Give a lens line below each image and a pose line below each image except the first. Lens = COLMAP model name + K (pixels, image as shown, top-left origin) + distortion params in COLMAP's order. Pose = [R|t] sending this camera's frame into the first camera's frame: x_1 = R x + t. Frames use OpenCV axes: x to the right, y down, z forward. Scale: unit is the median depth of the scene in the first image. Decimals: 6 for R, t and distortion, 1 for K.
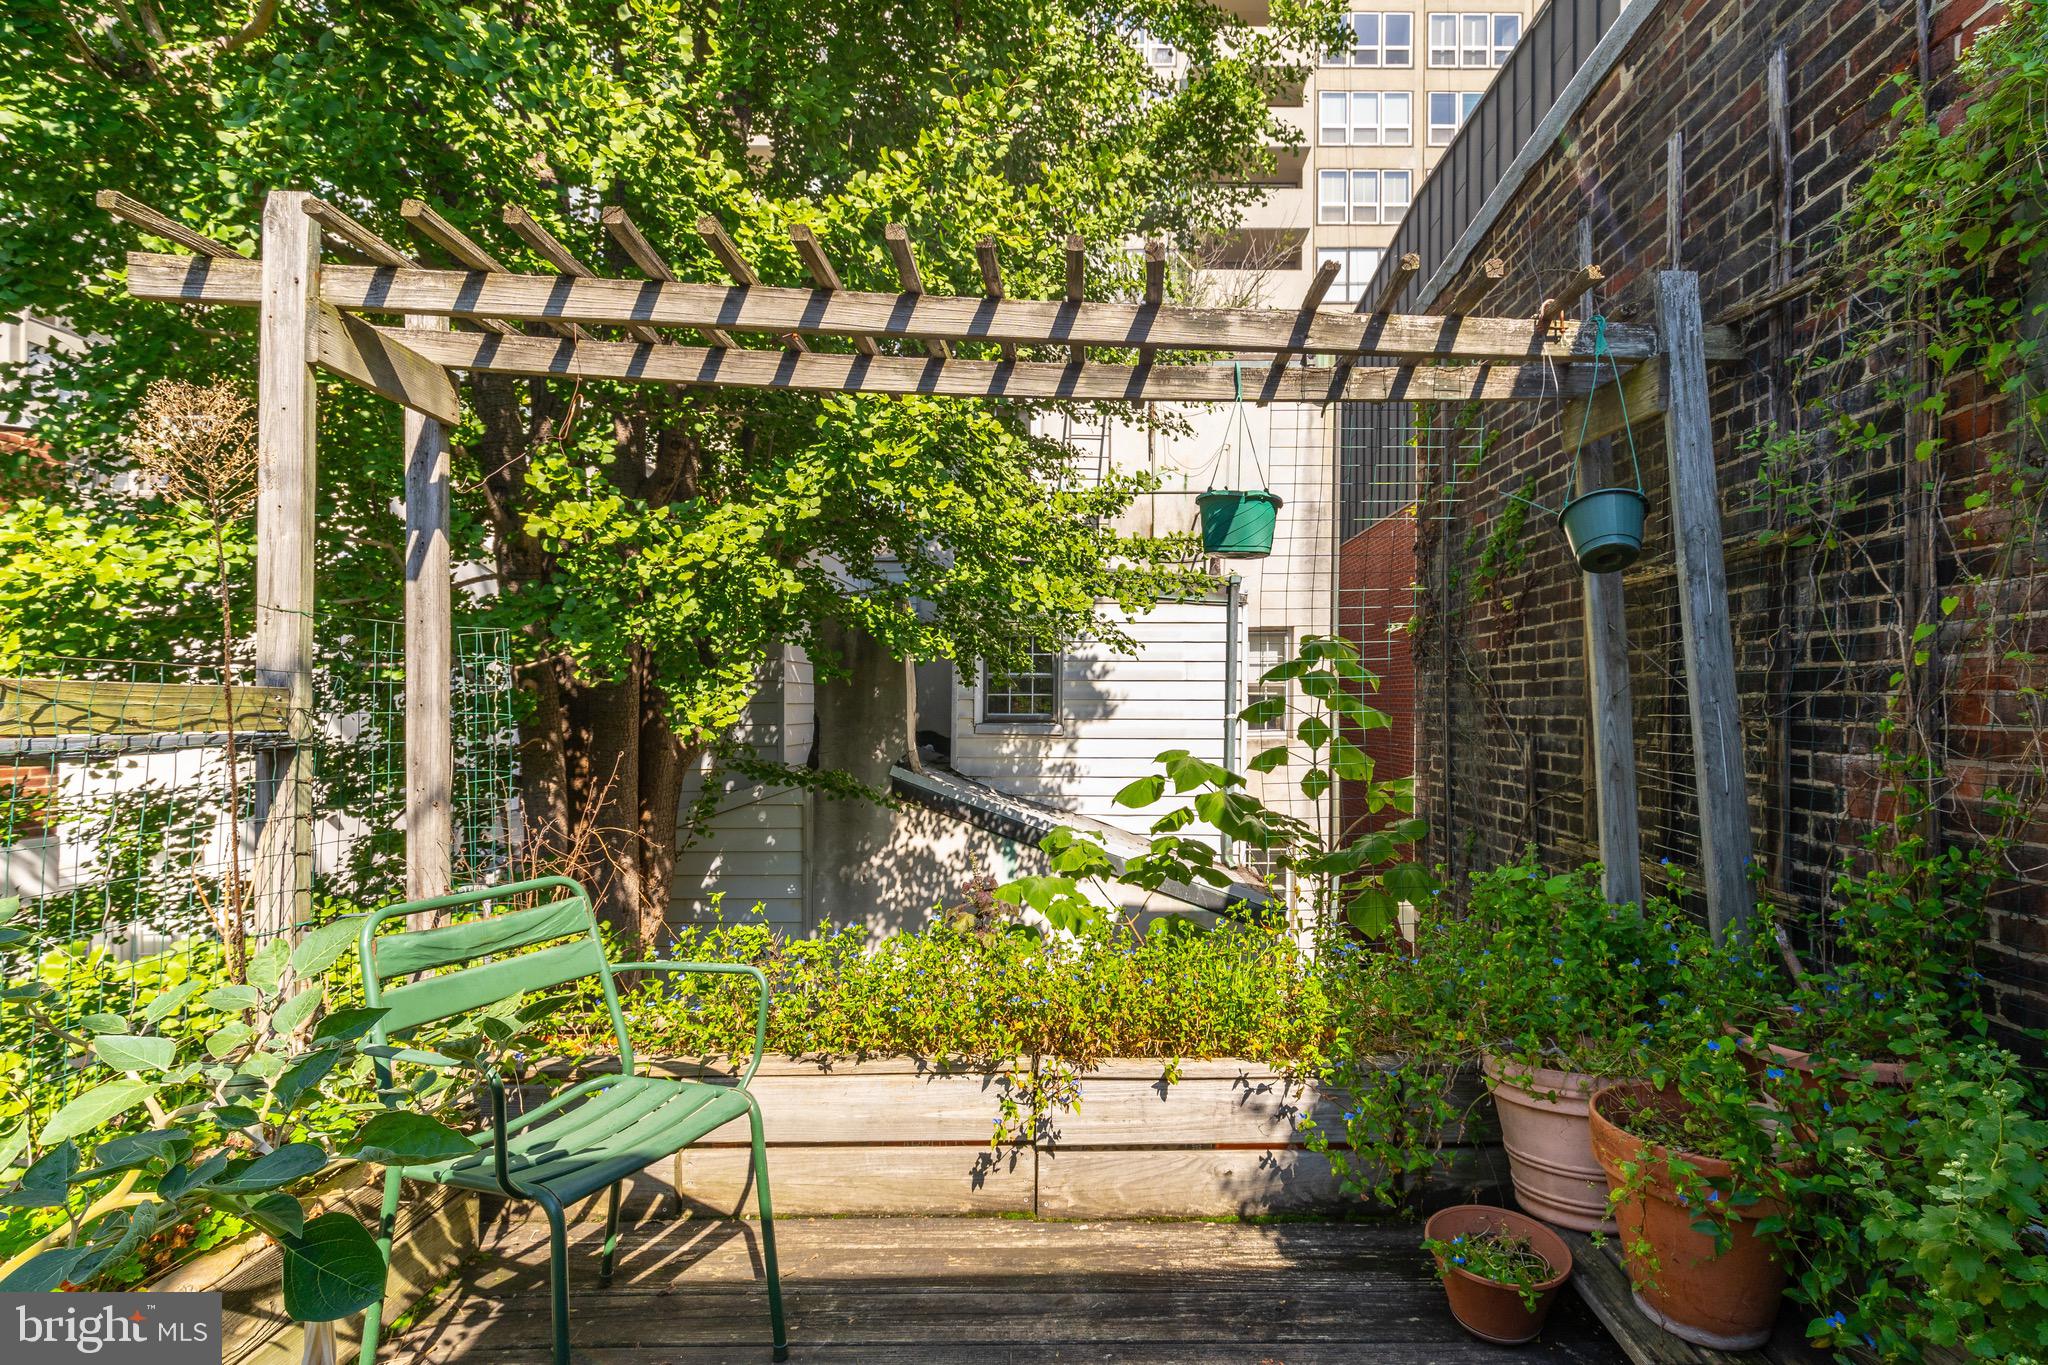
lens RADIAL K [[1002.6, 0, 1035.8], [0, 1002.6, 750.5], [0, 0, 1]] dist [0.004264, -0.001611]
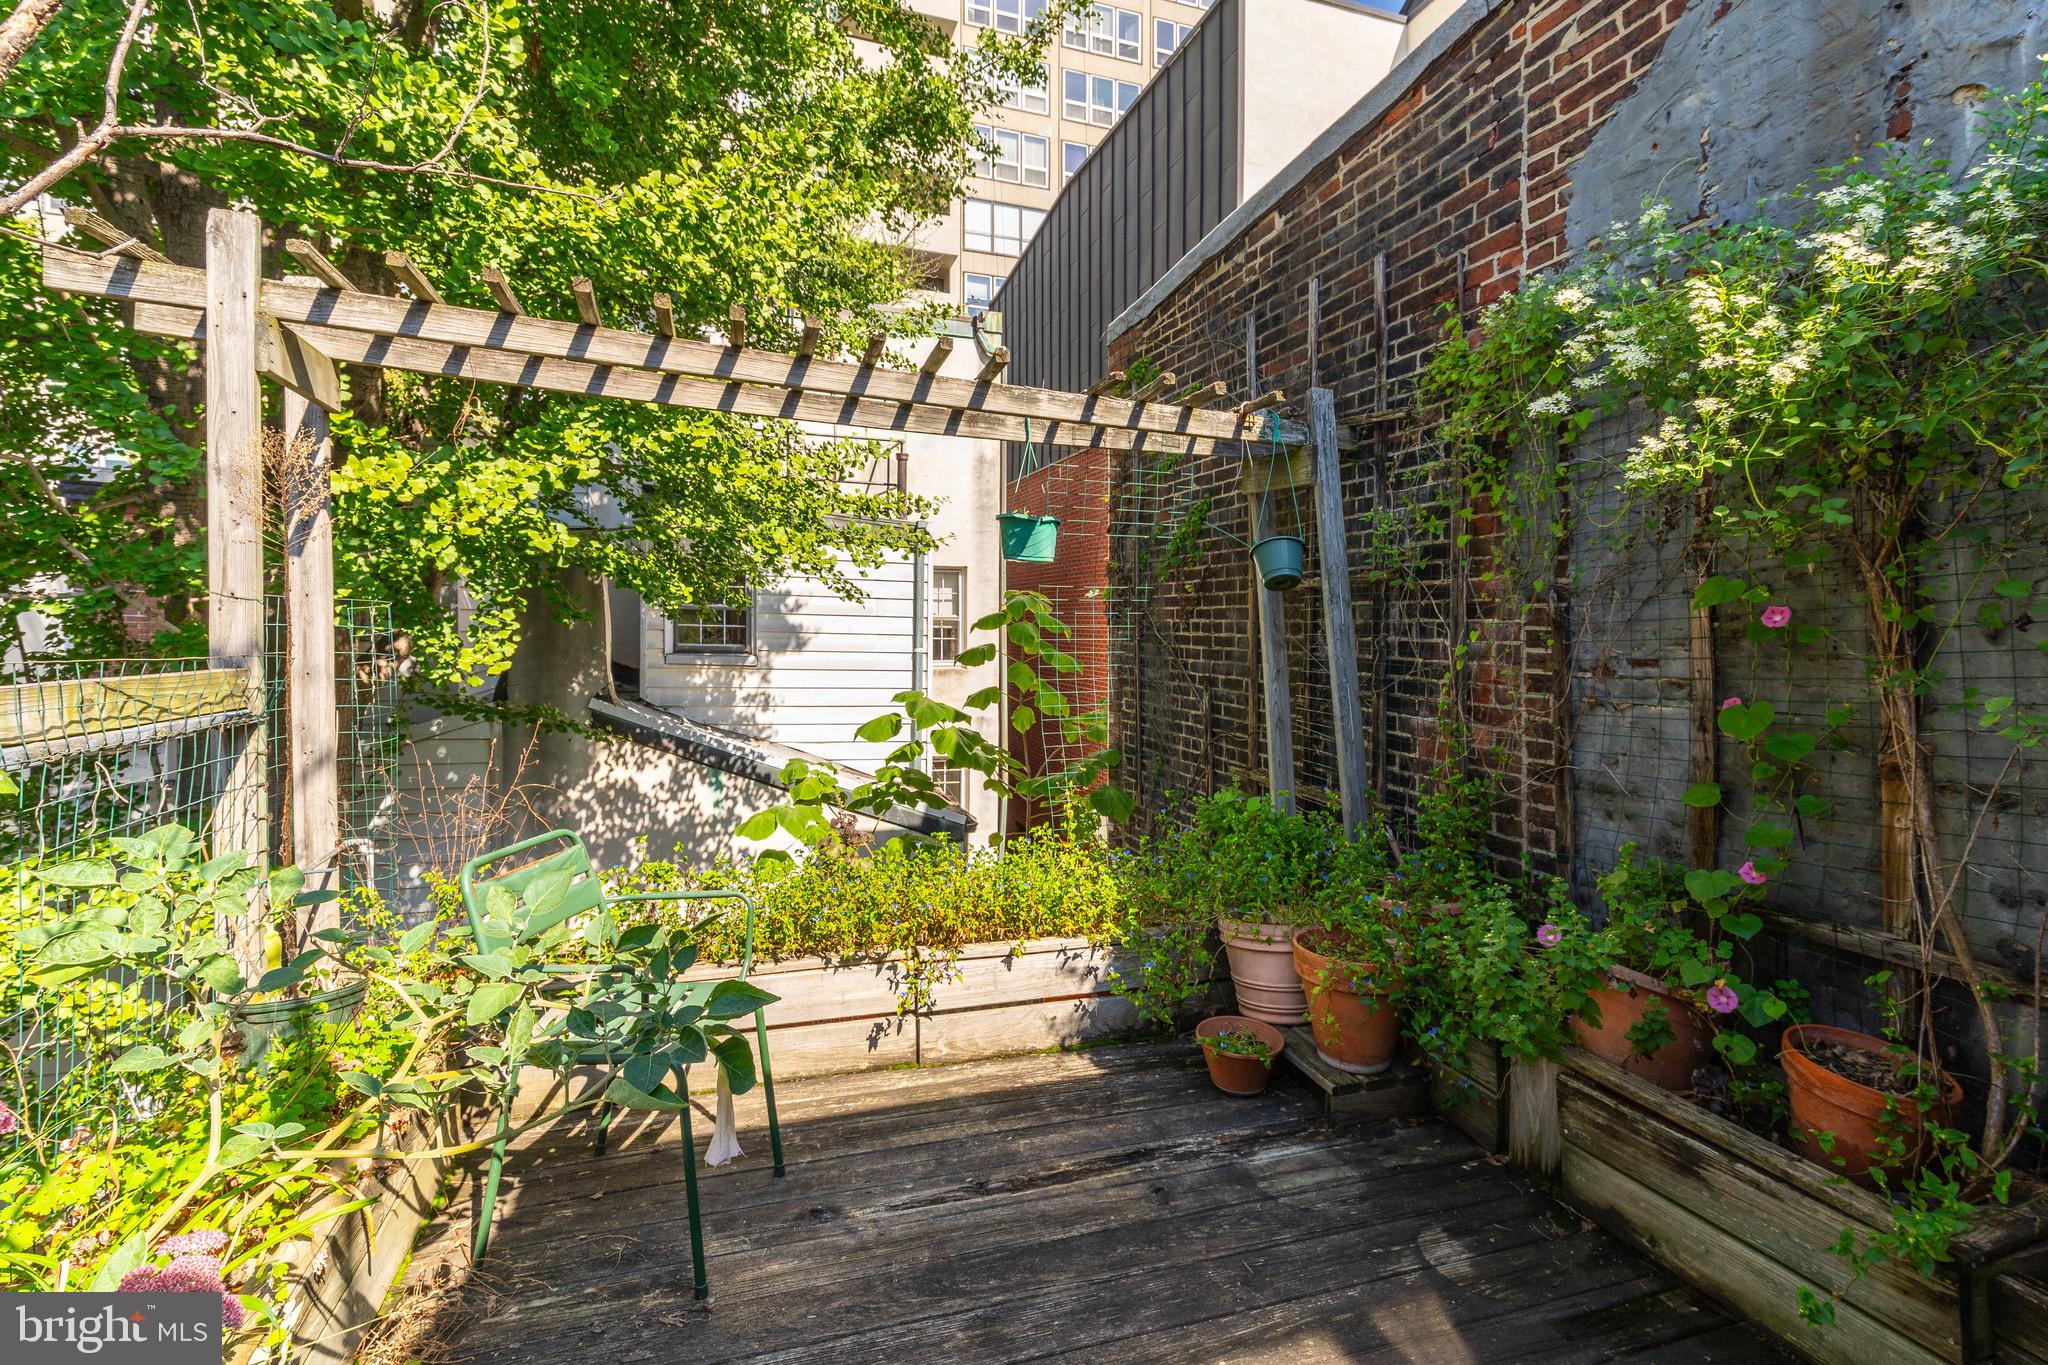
lens RADIAL K [[931.4, 0, 1016.3], [0, 931.4, 688.0], [0, 0, 1]] dist [0.004596, 0.000446]
pose [[0.955922, 0.000335, 0.293621, -0.222934], [-0.002455, 0.999974, 0.006853, -0.047085], [-0.293611, -0.007271, 0.955897, -0.213675]]
